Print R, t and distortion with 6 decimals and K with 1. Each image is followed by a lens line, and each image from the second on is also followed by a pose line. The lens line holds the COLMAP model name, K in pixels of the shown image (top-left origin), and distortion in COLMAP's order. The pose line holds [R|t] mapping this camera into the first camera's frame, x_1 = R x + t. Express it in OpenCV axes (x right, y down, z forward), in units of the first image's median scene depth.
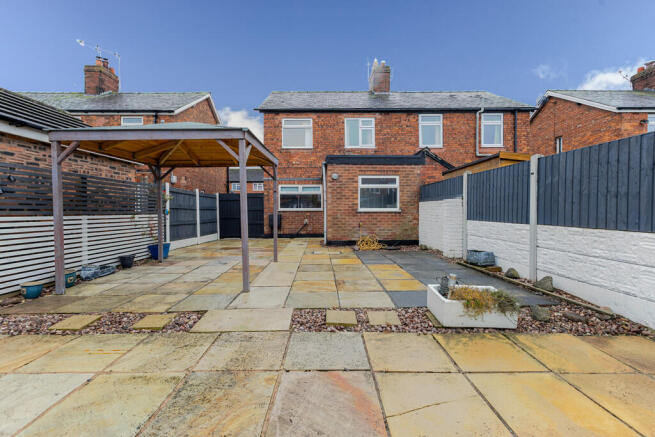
lens RADIAL K [[292.1, 0, 320.5], [0, 292.1, 213.9], [0, 0, 1]] dist [0.001978, 0.000343]
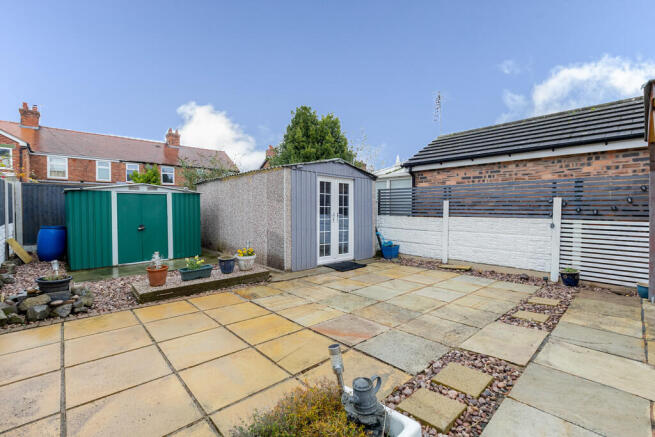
lens RADIAL K [[292.1, 0, 320.5], [0, 292.1, 213.9], [0, 0, 1]] dist [0.001978, 0.000343]
pose [[-0.733861, 0.015696, -0.679118, 0.799250], [-0.014525, 0.999142, 0.038789, -0.055403], [0.679145, 0.038330, -0.733003, 1.300555]]
